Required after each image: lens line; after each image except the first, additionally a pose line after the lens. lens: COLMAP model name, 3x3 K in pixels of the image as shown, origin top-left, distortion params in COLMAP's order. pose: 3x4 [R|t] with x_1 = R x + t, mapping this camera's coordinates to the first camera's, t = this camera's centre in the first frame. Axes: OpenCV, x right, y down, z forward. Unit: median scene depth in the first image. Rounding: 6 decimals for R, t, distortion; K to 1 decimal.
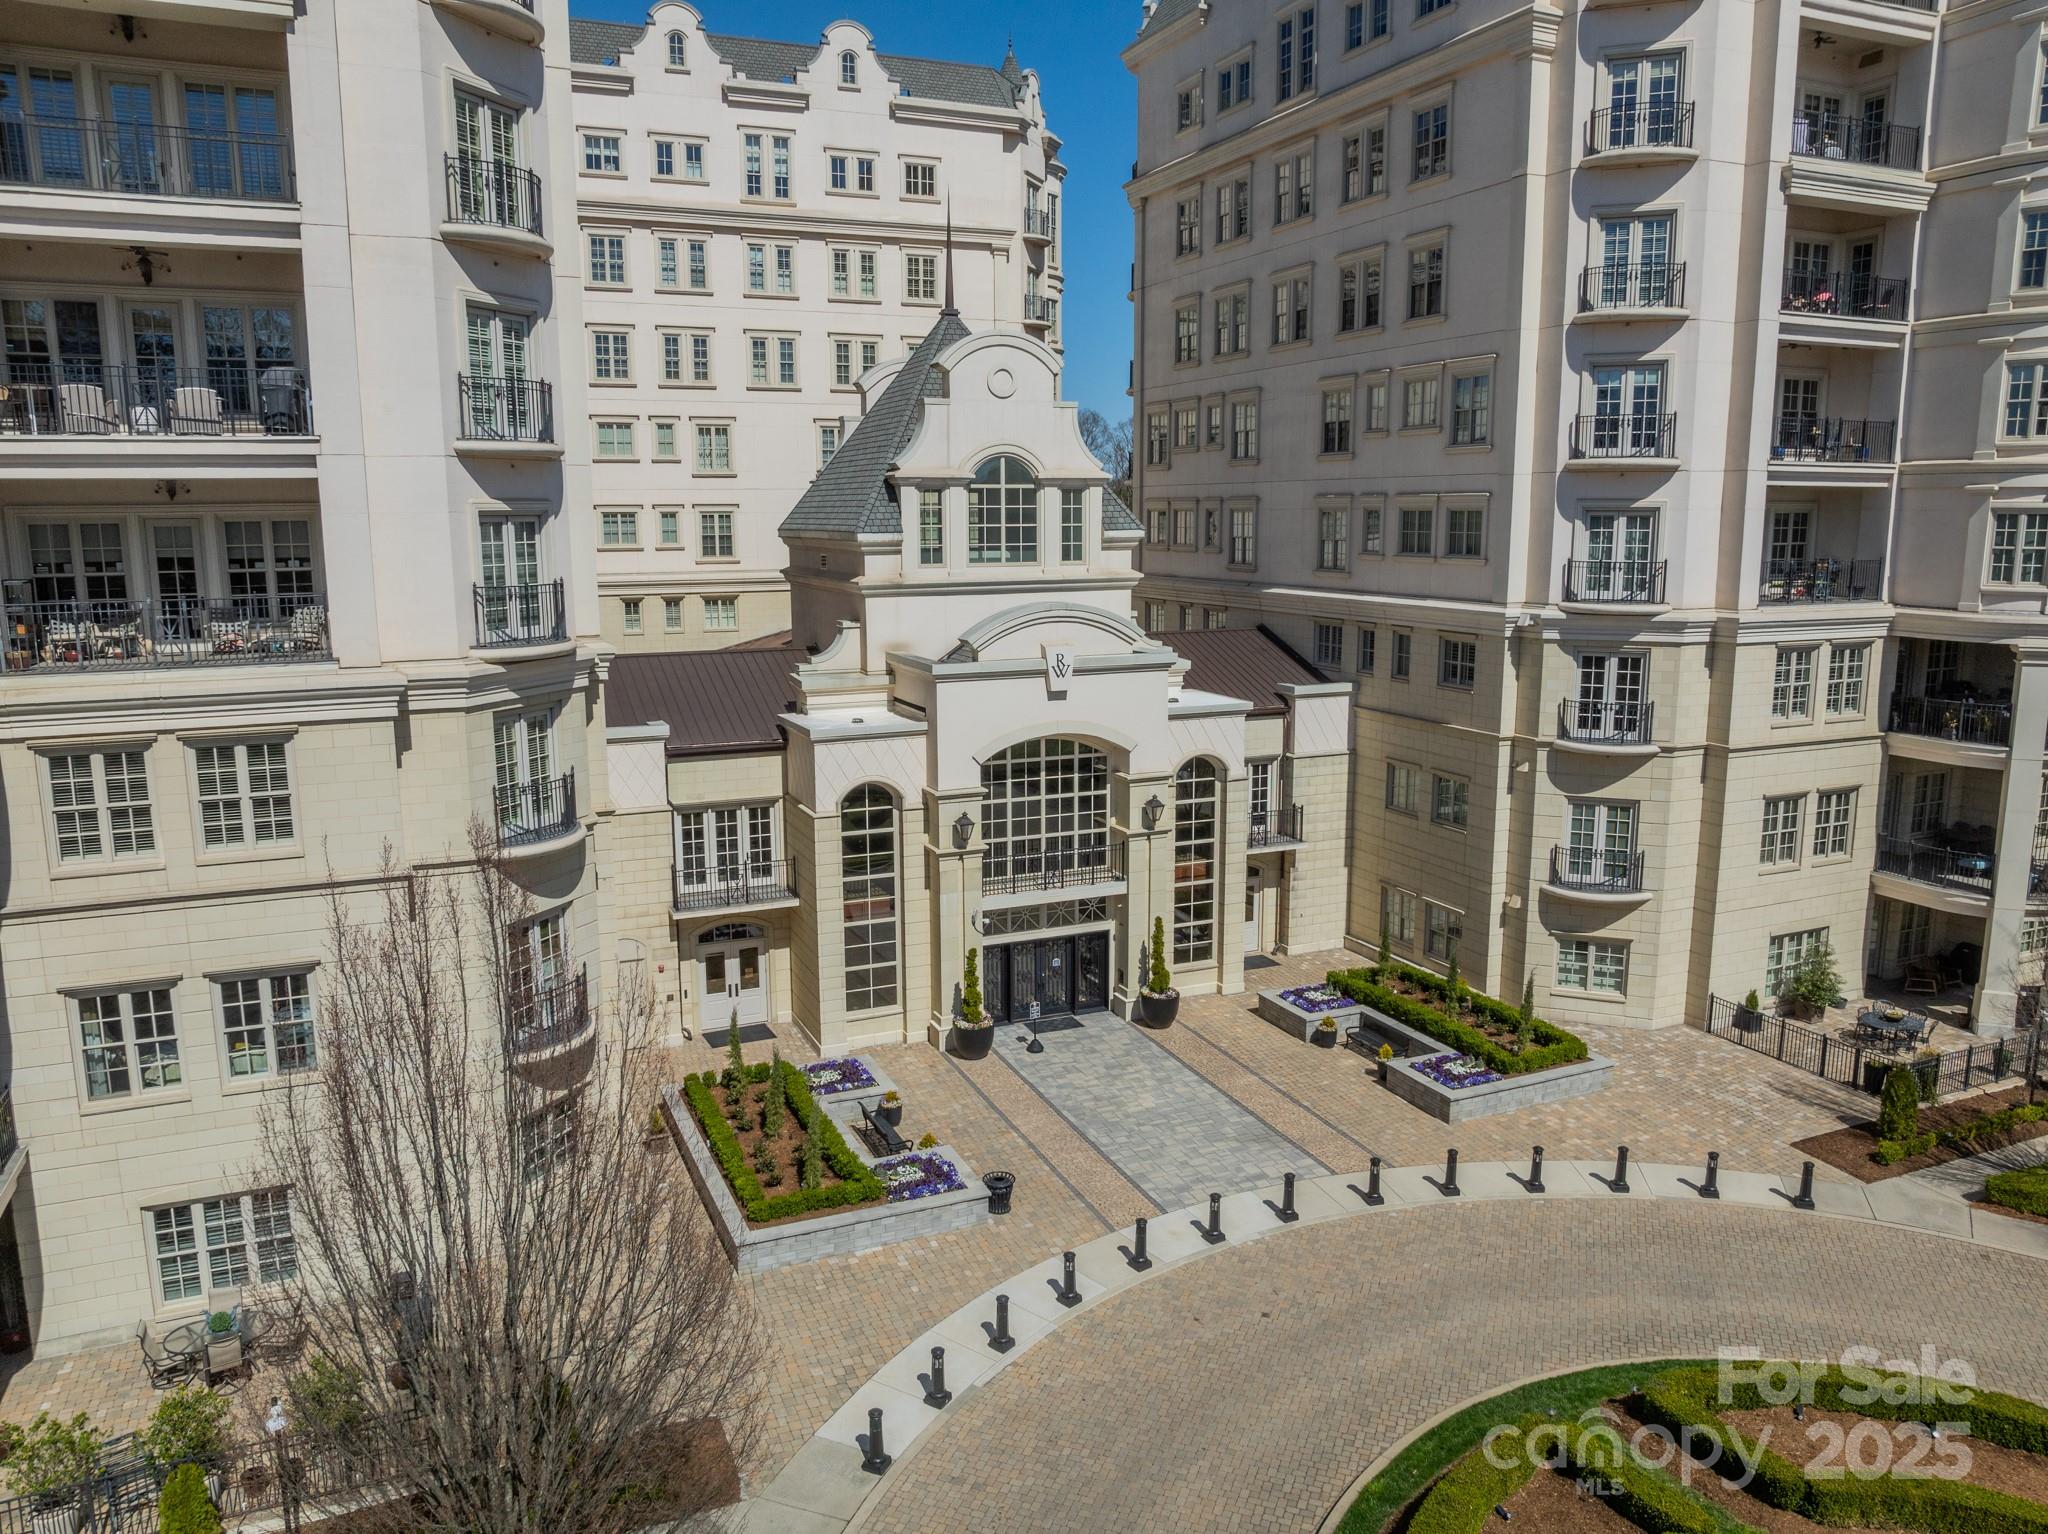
lens RADIAL K [[1441.5, 0, 1024.0], [0, 1441.5, 767.0], [0, 0, 1]] dist [-0.031368, -0.003303]
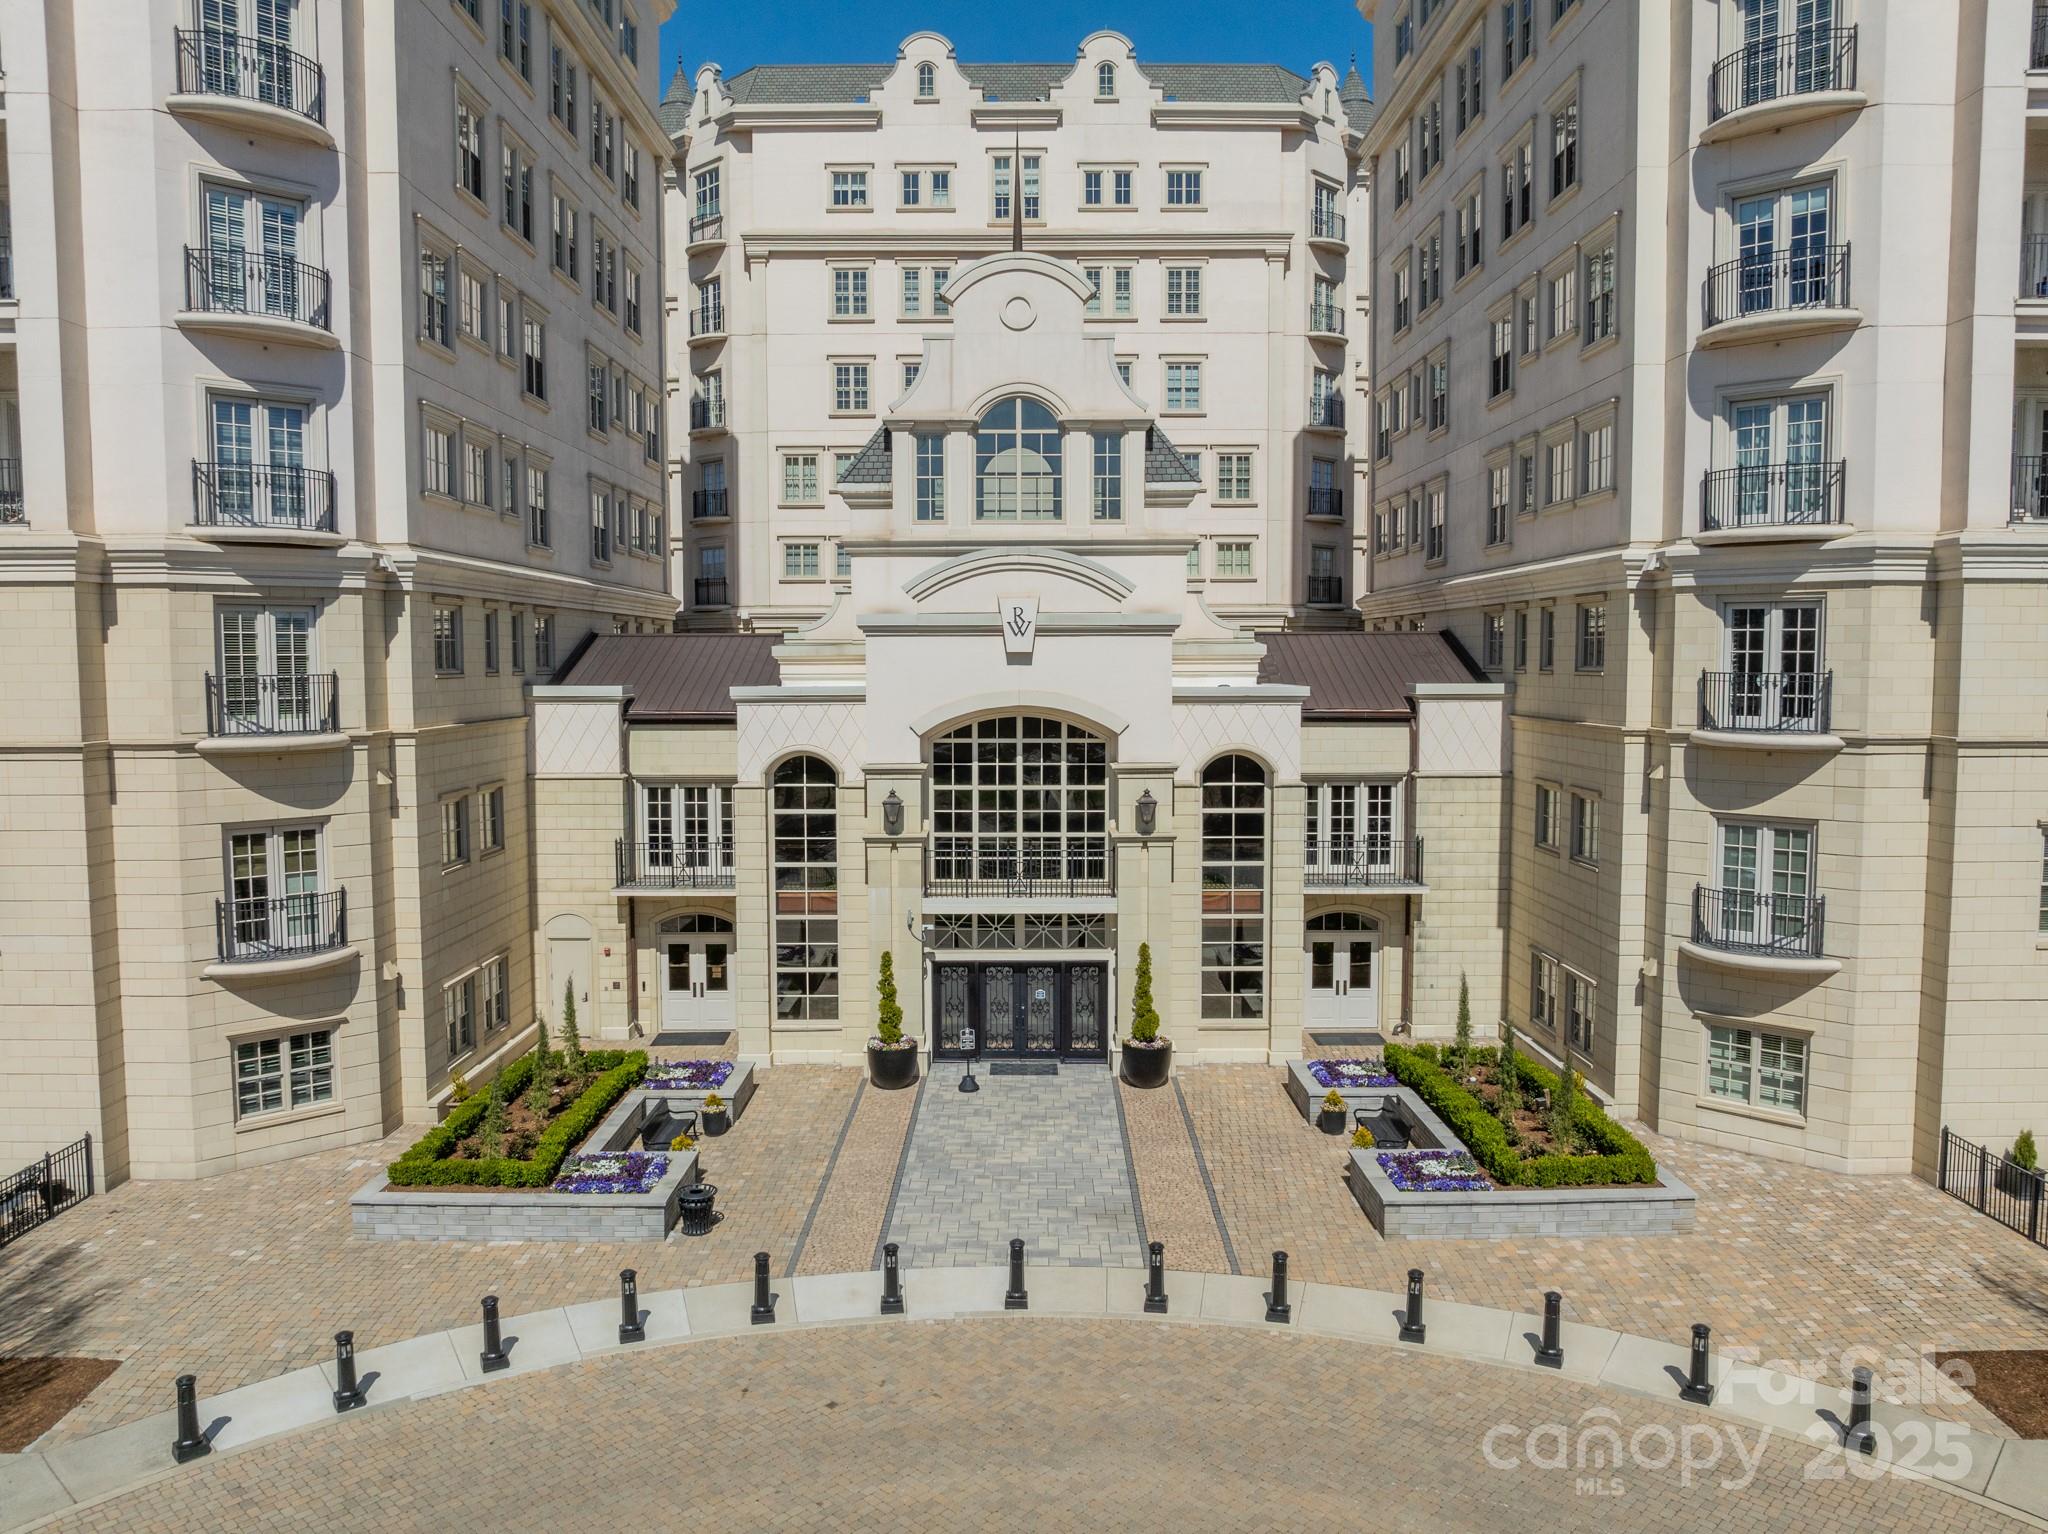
lens RADIAL K [[1464.2, 0, 1024.0], [0, 1464.2, 767.0], [0, 0, 1]] dist [-0.032298, -0.002399]
pose [[0.919515, 0.031187, -0.391815, 0.343189], [-0.070586, 0.993743, -0.086554, 0.081501], [0.386664, 0.107245, 0.915964, 0.225219]]
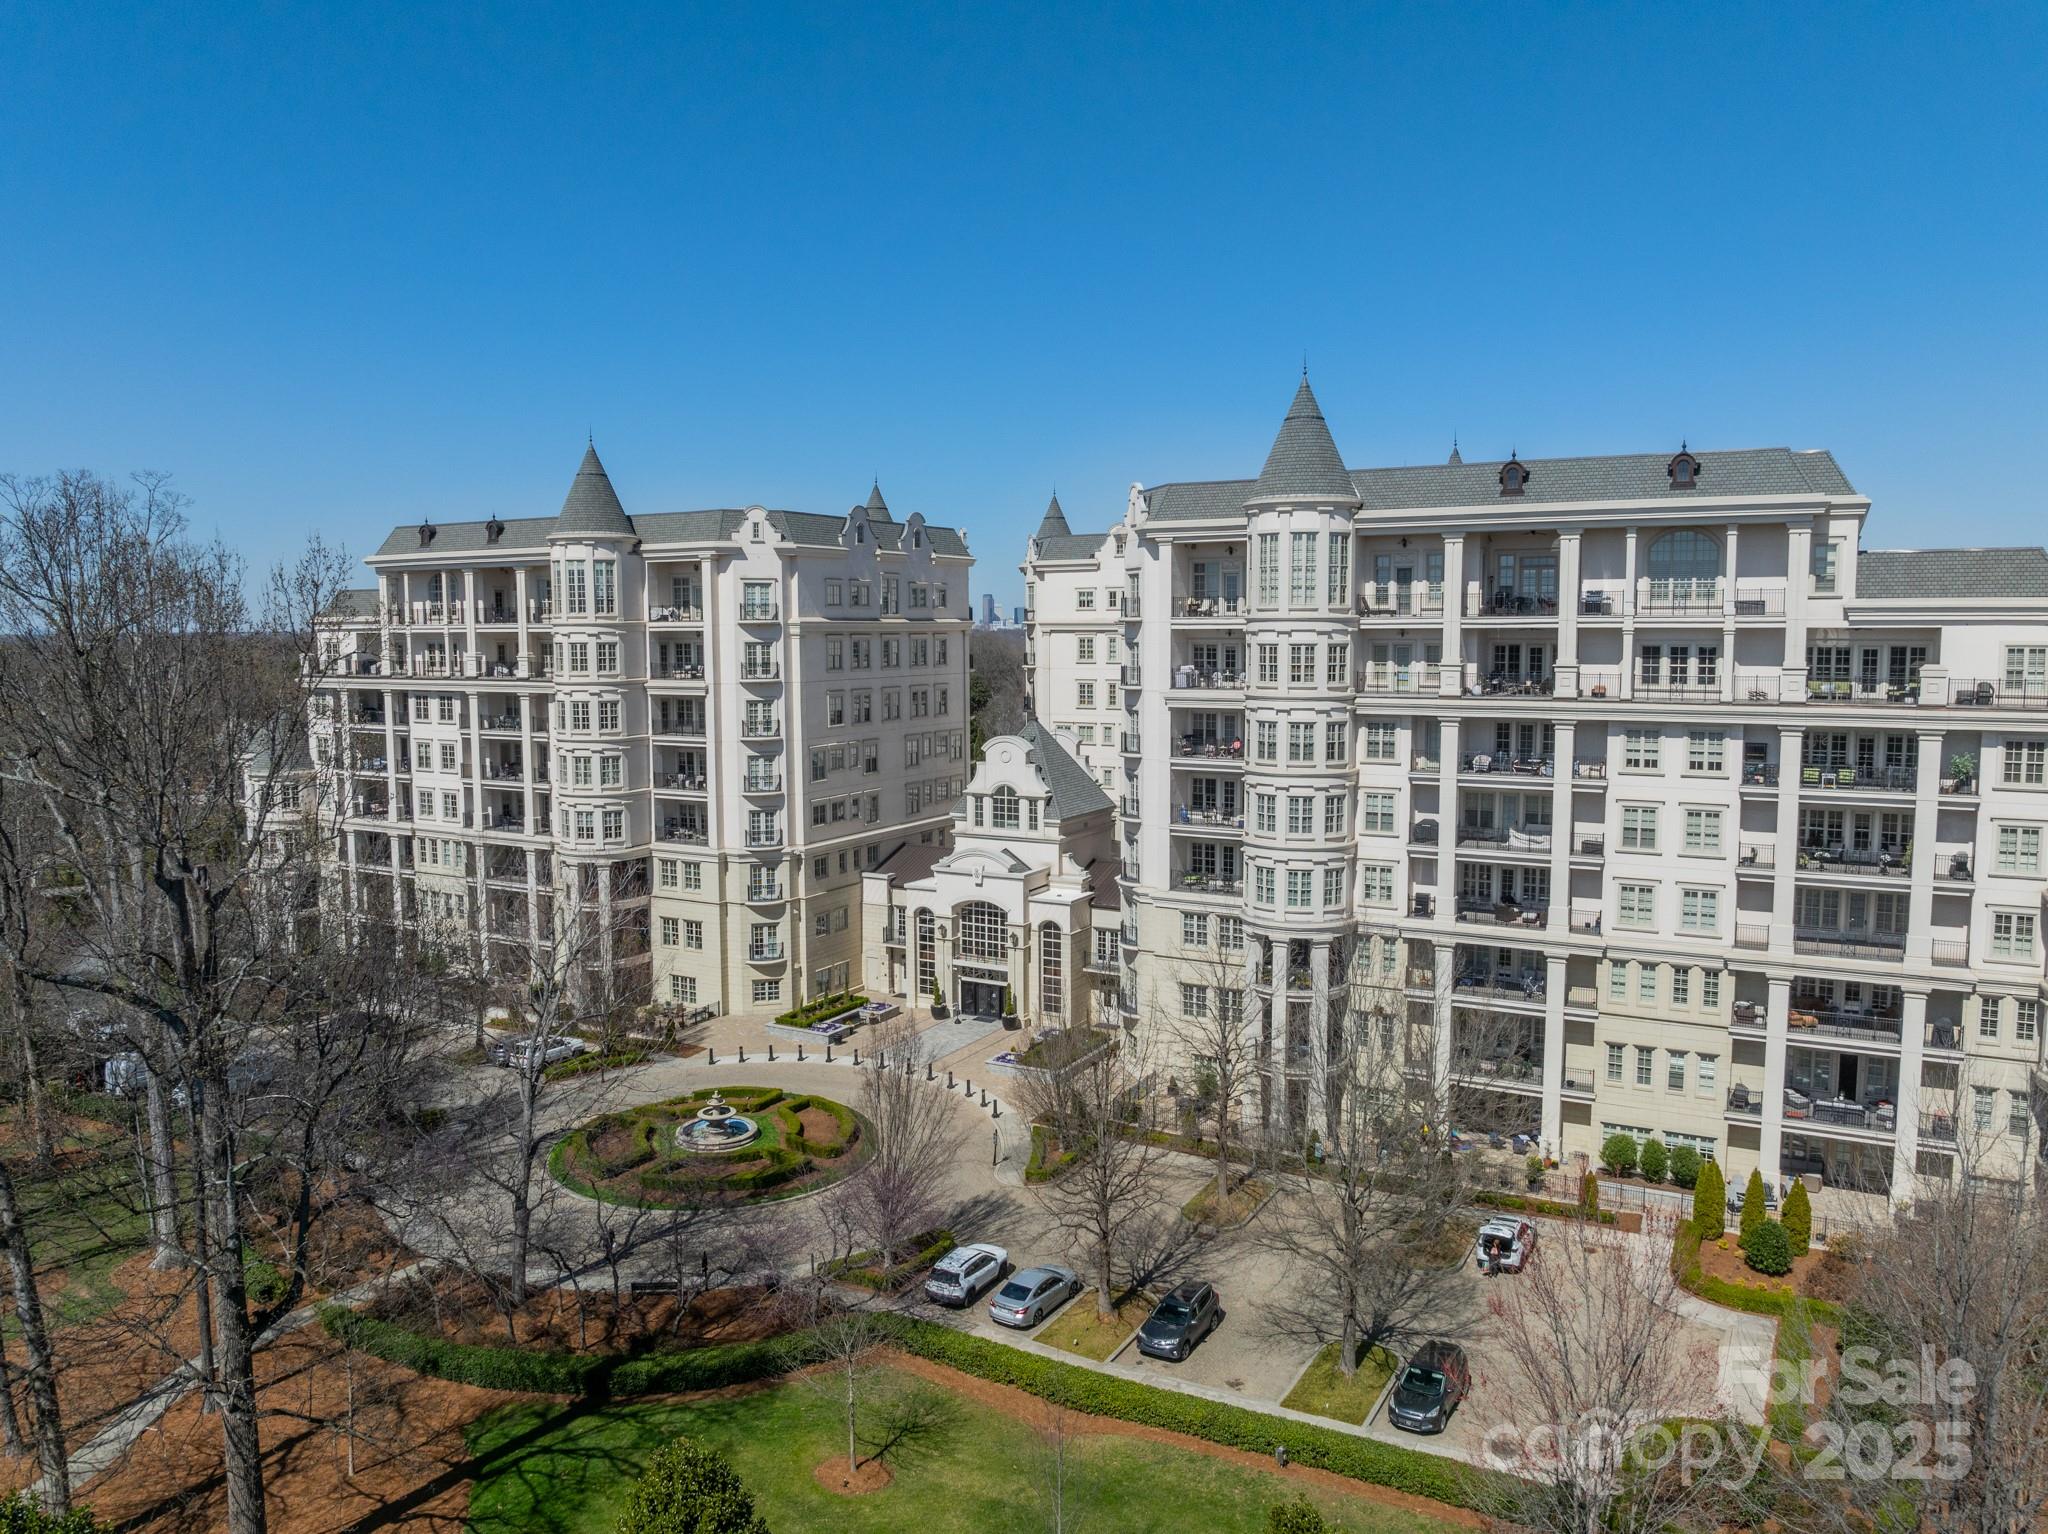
lens RADIAL K [[1441.5, 0, 1024.0], [0, 1441.5, 767.0], [0, 0, 1]] dist [-0.031368, -0.003303]
pose [[0.608388, 0.078963, -0.789701, 1.964531], [-0.137717, 0.990446, -0.007062, -0.237444], [0.781599, 0.113052, 0.613451, -0.490176]]
